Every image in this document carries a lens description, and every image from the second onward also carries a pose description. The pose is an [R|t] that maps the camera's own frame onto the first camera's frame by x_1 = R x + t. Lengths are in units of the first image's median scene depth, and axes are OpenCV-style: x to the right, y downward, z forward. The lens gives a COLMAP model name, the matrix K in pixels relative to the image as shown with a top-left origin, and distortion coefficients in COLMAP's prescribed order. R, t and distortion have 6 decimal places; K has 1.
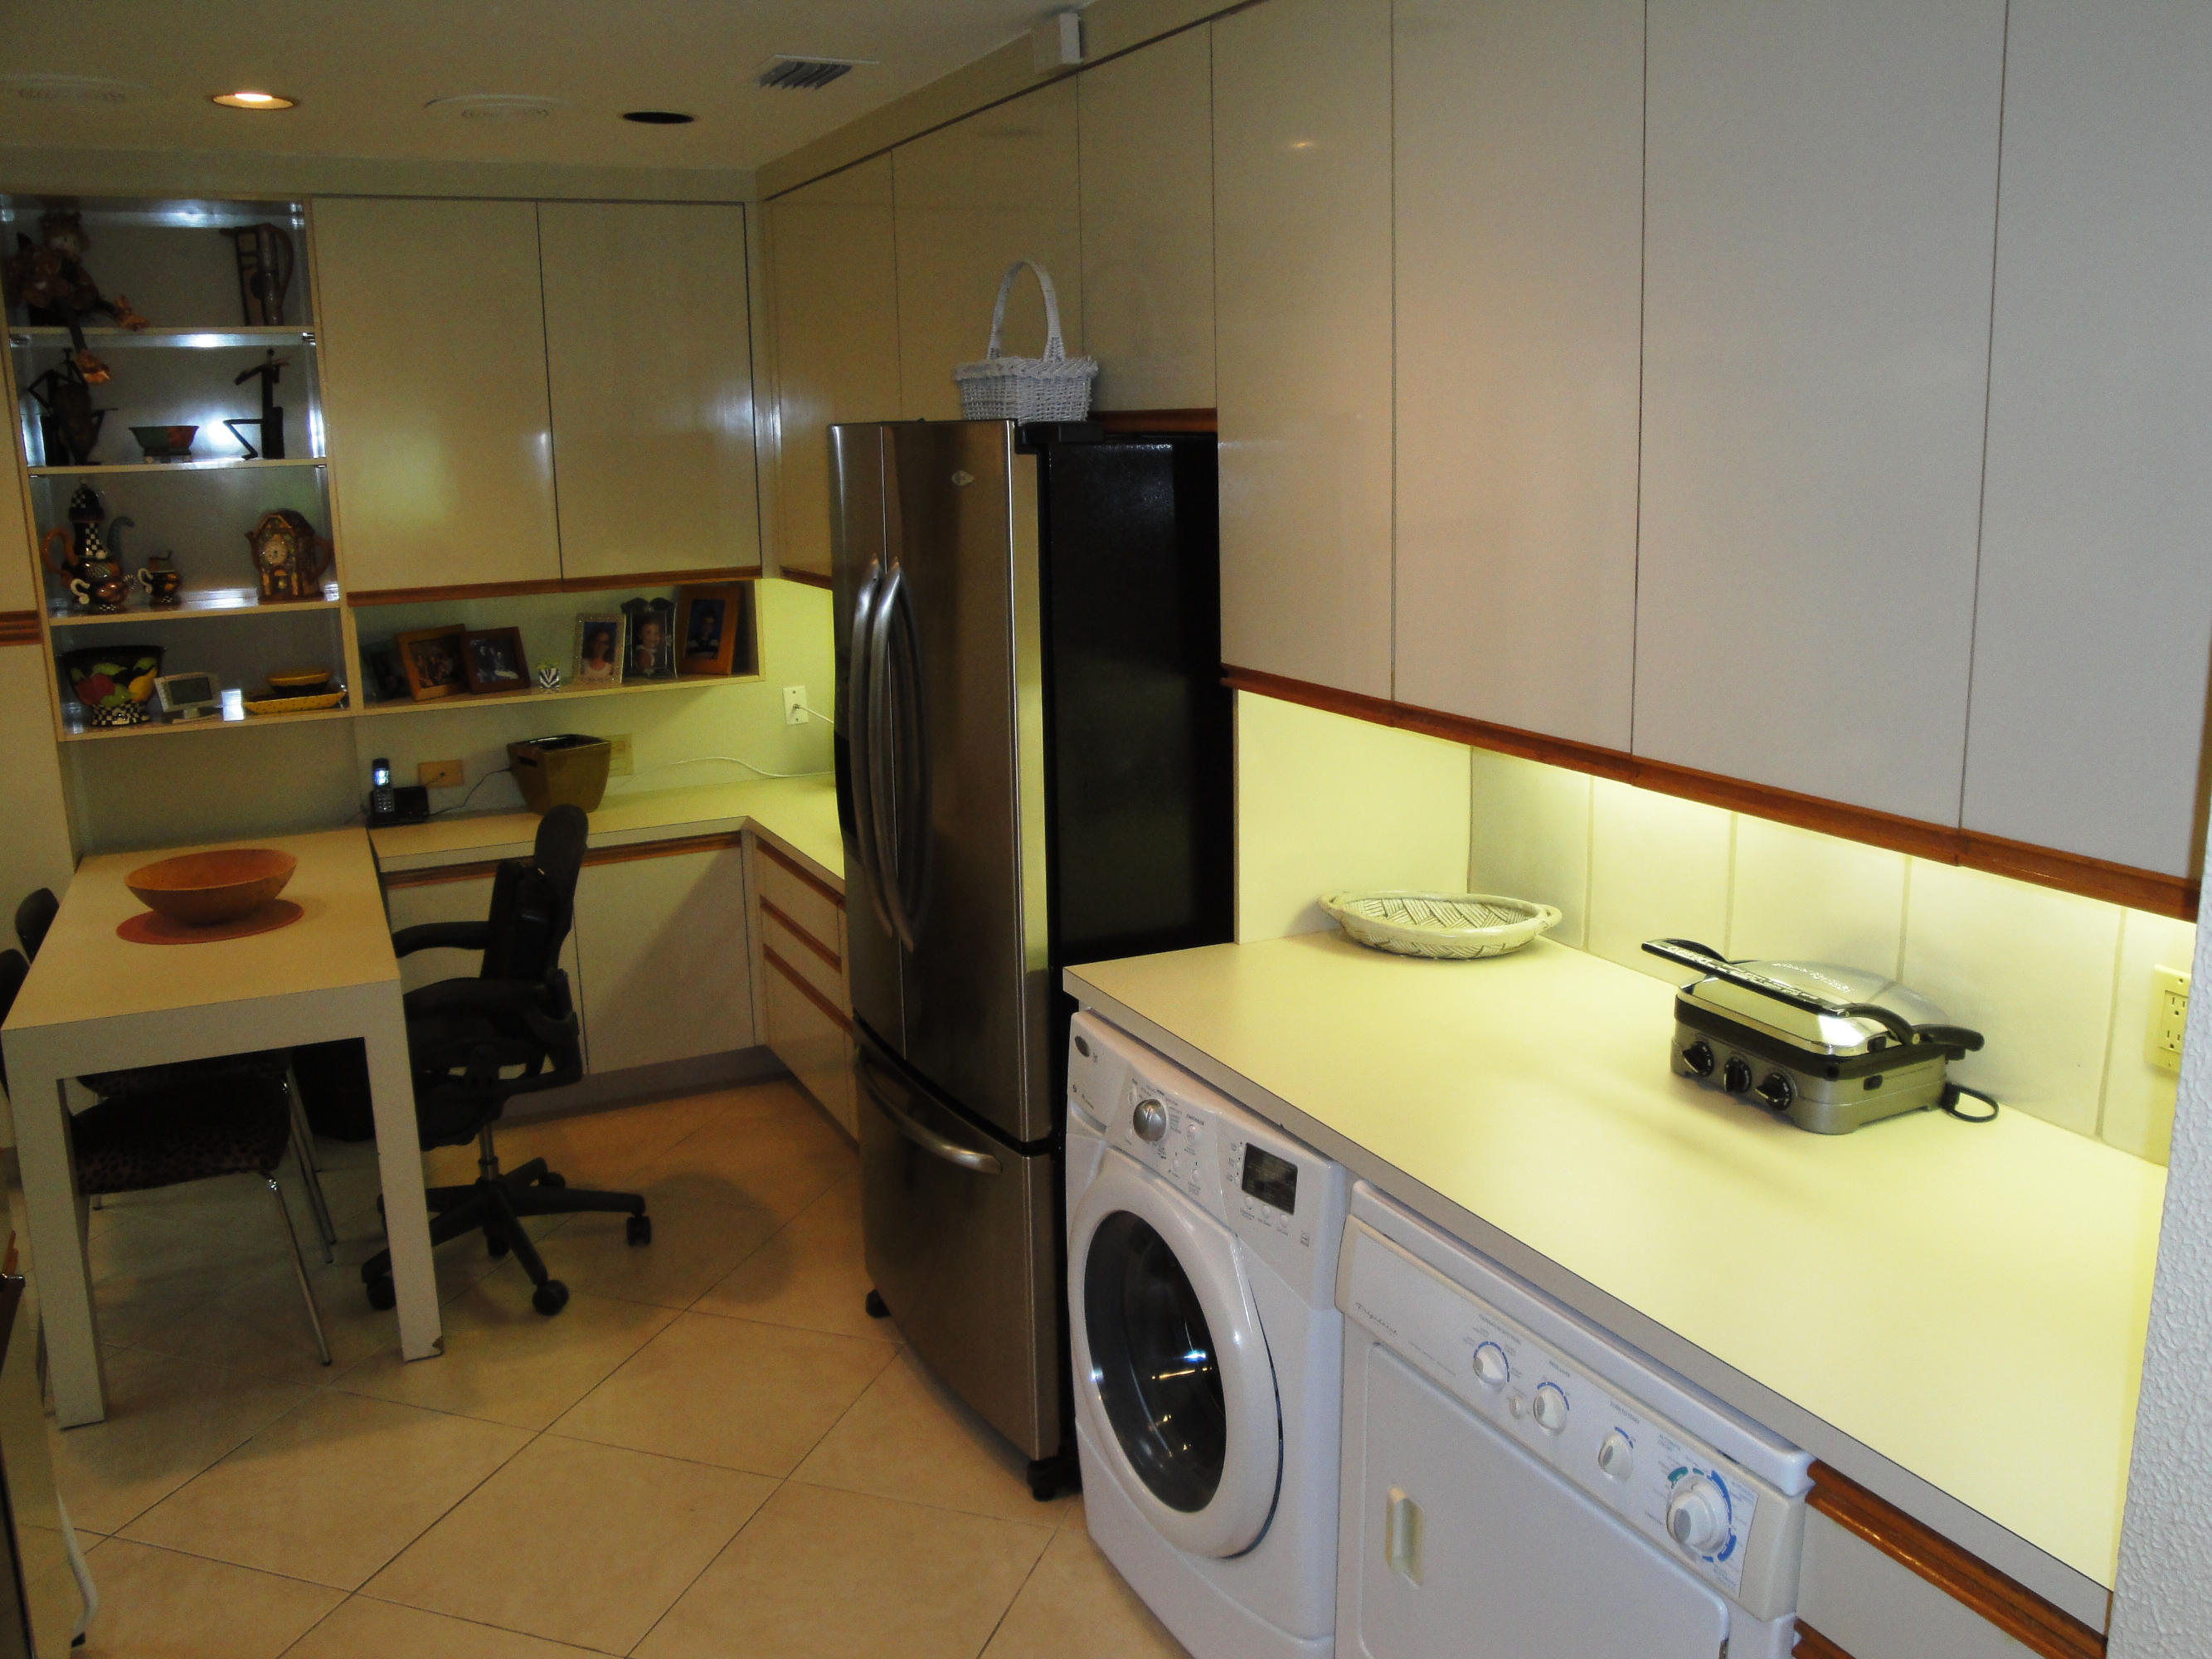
lens RADIAL K [[1825.6, 0, 1142.1], [0, 1825.6, 804.7], [0, 0, 1]] dist [-0.158081, 0.138067]
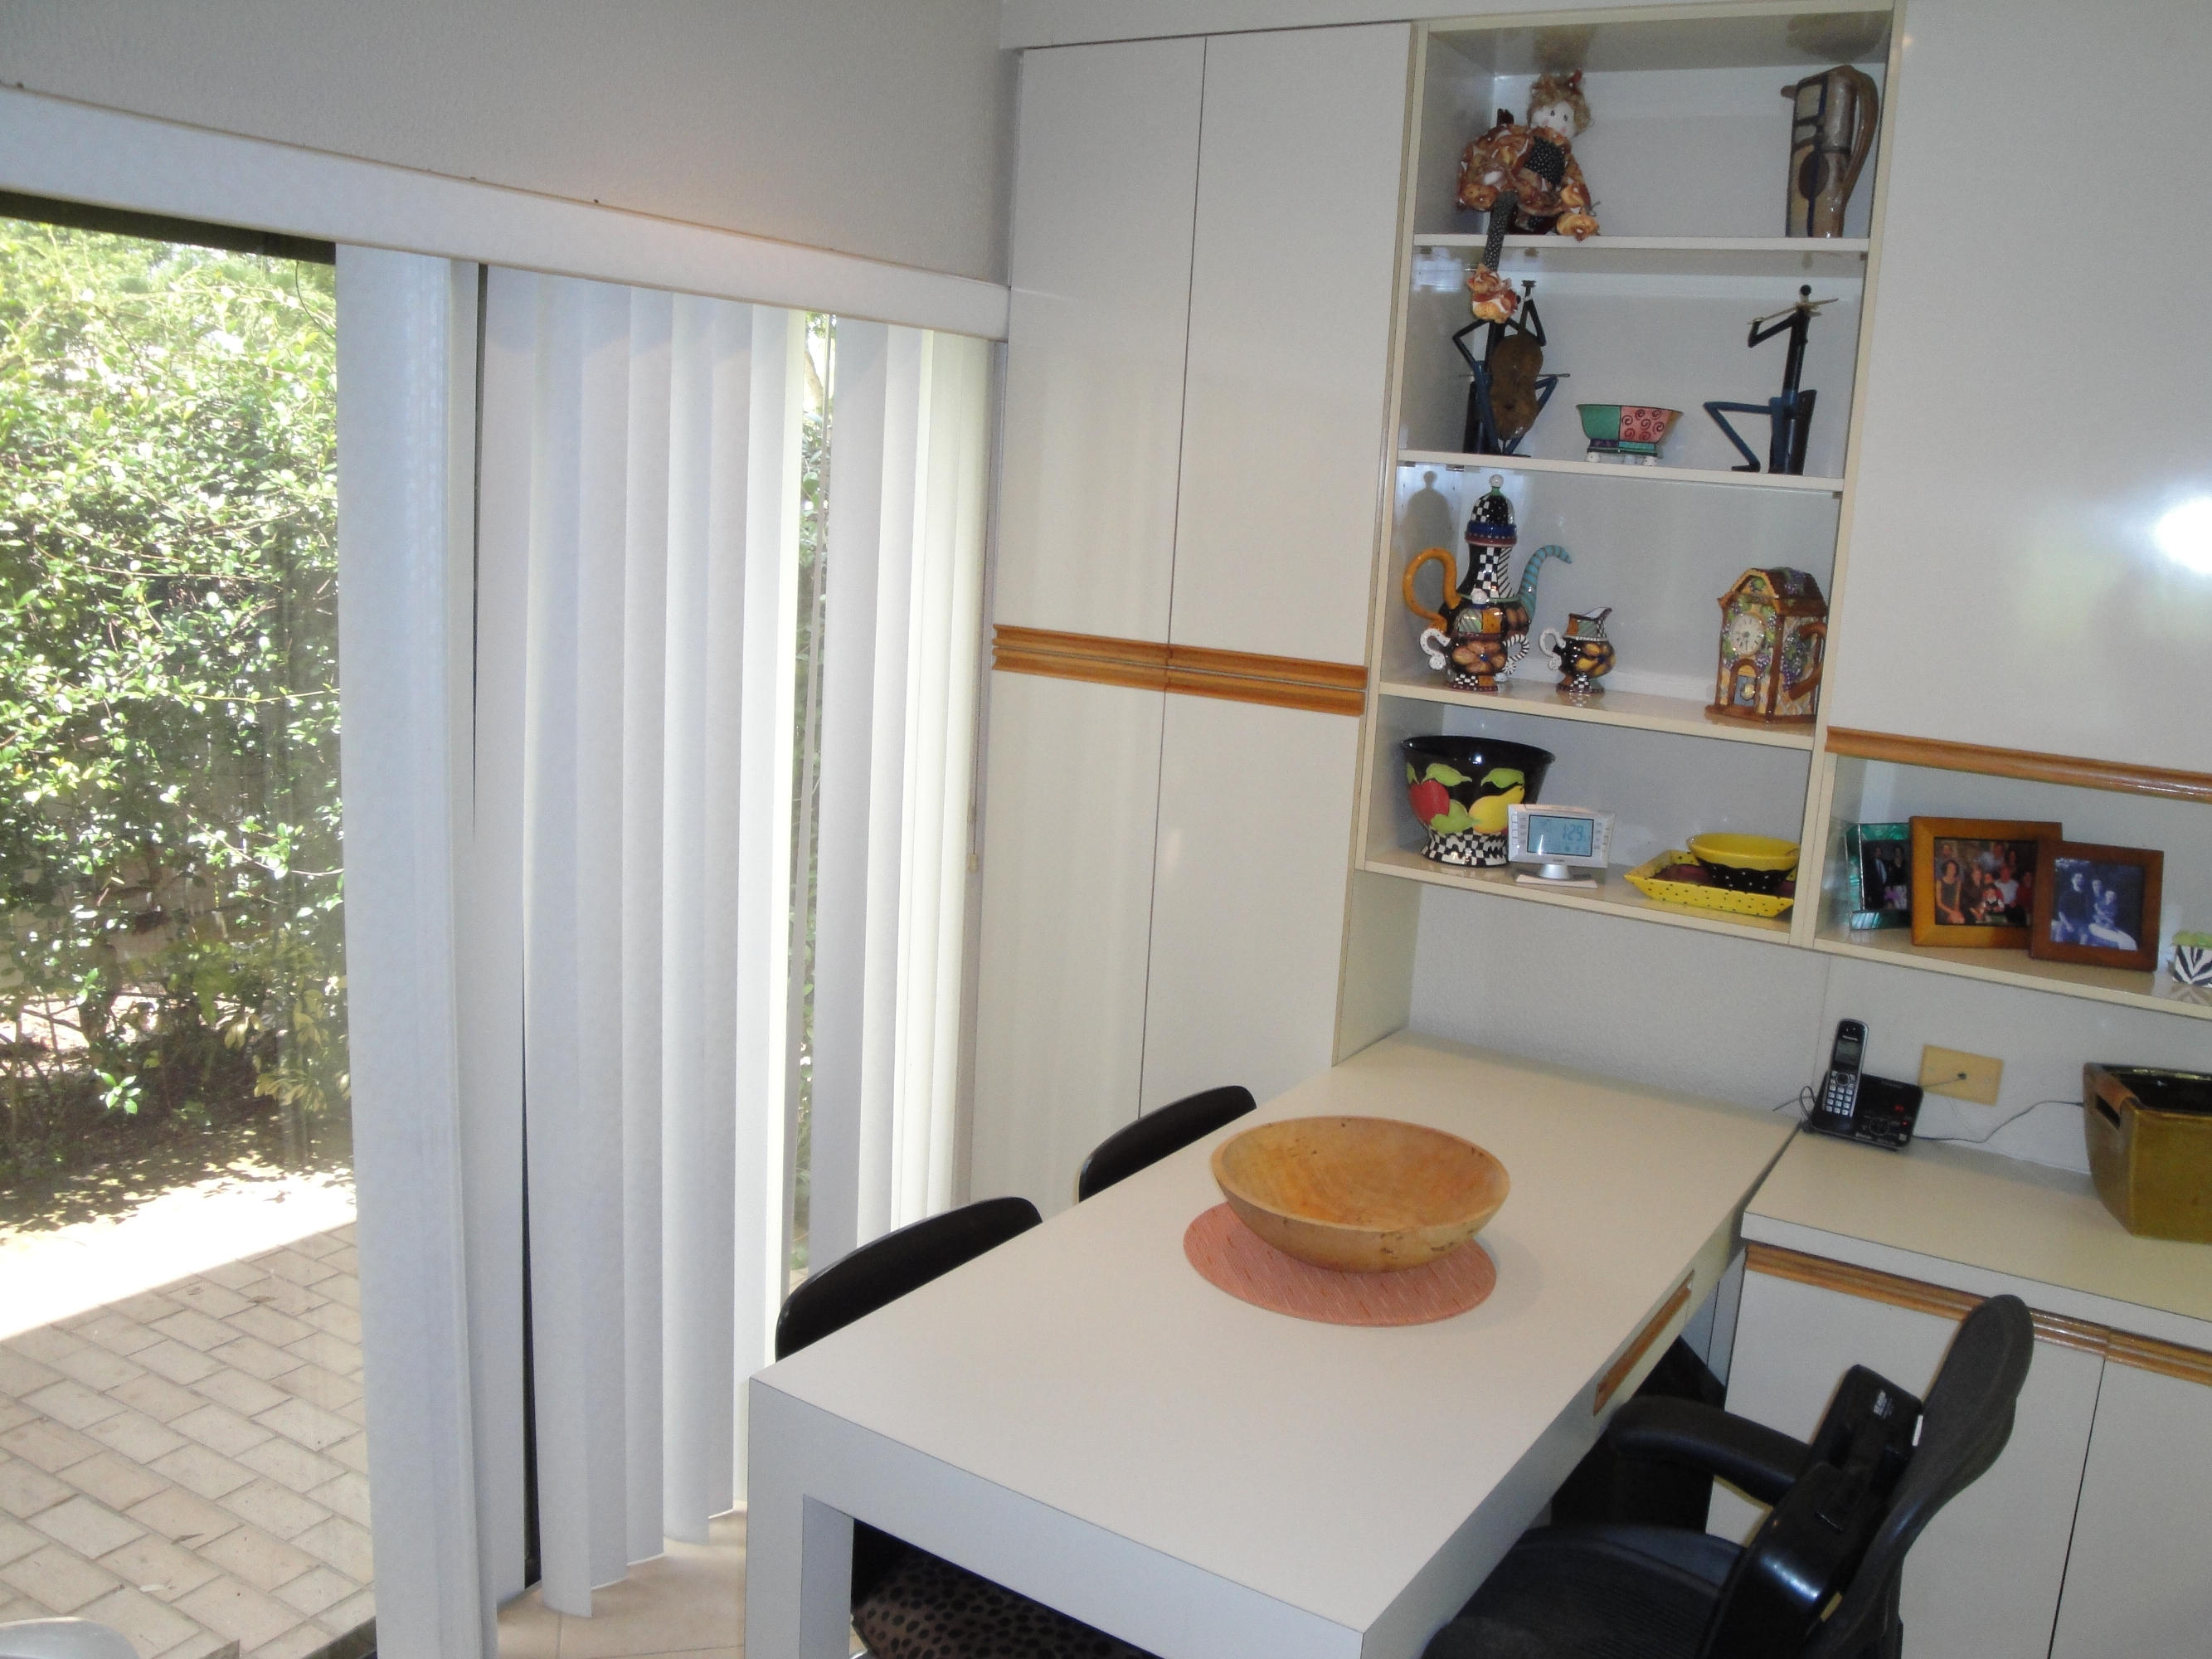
lens RADIAL K [[1841.7, 0, 1110.5], [0, 1841.7, 836.8], [0, 0, 1]] dist [-0.156849, 0.100341]
pose [[0.524010, 0.212441, -0.824792, -0.102559], [-0.242013, 0.965615, 0.094956, -0.088465], [0.816604, 0.149853, 0.557406, 0.532227]]
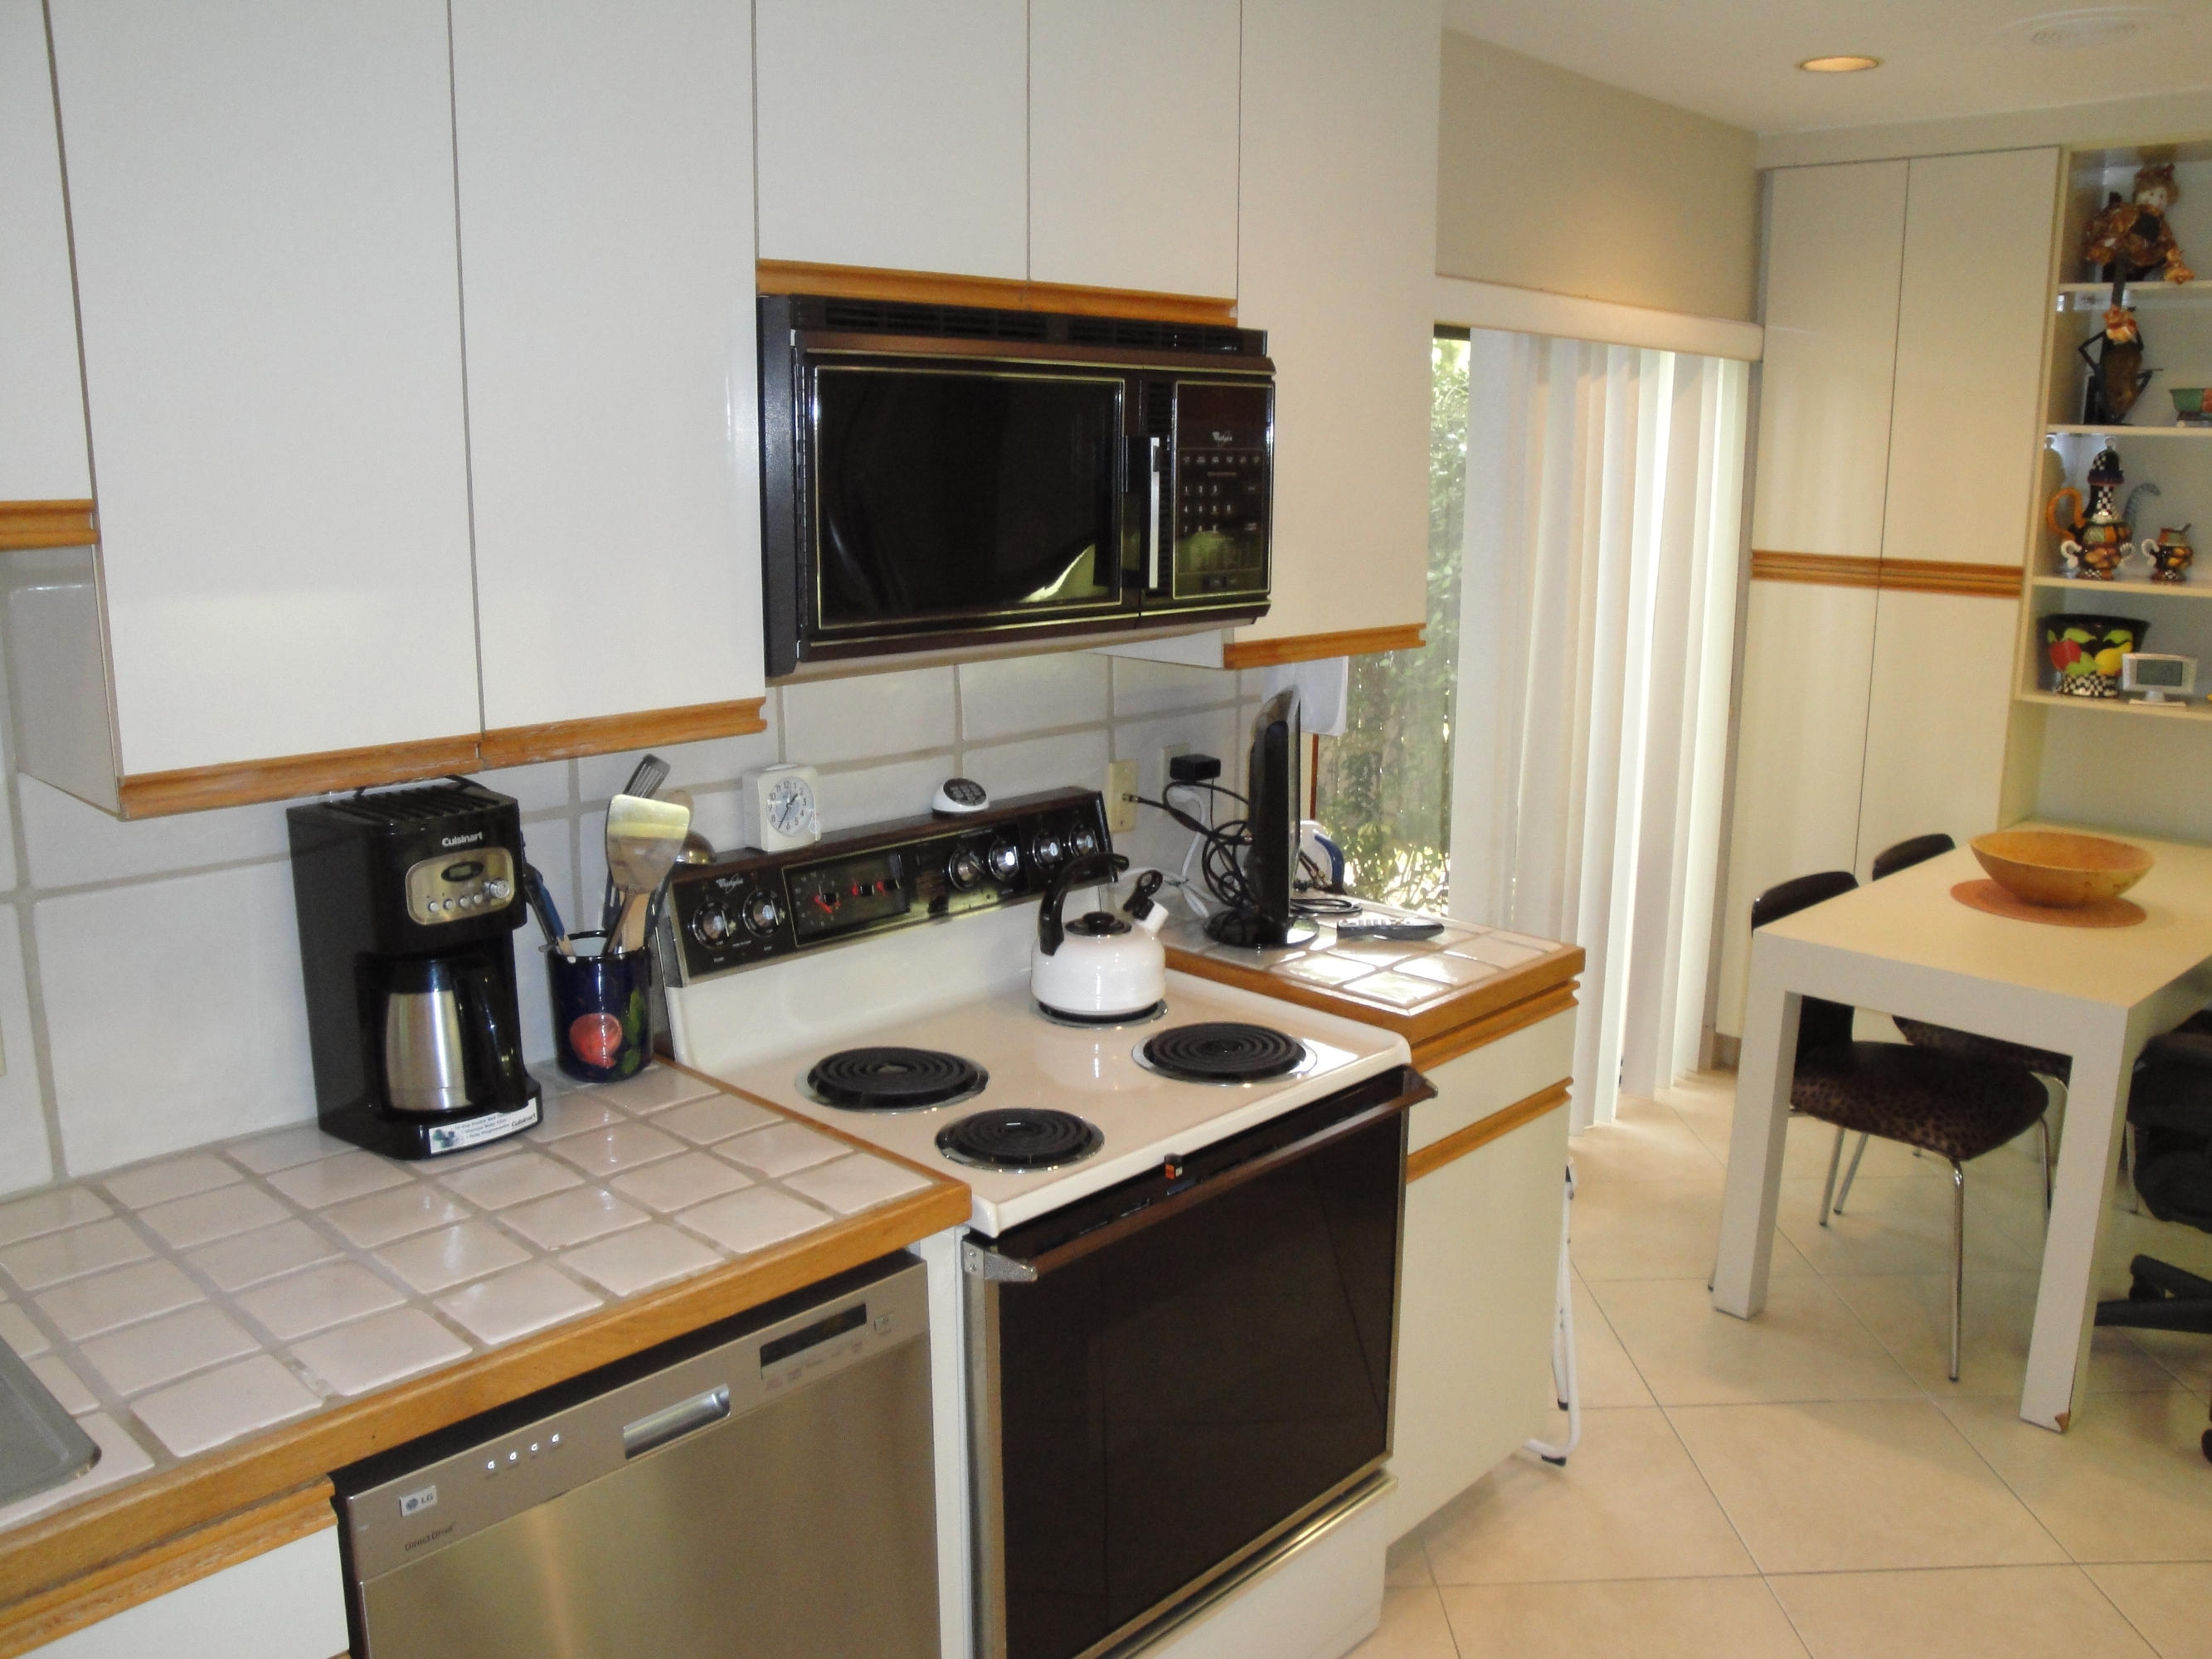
lens RADIAL K [[1801.1, 0, 1123.4], [0, 1801.1, 823.2], [0, 0, 1]] dist [-0.145787, 0.107153]
pose [[0.326717, 0.216083, -0.920089, 0.144950], [-0.208763, 0.965967, 0.152728, -0.013474], [0.921778, 0.142182, 0.360708, 0.178311]]
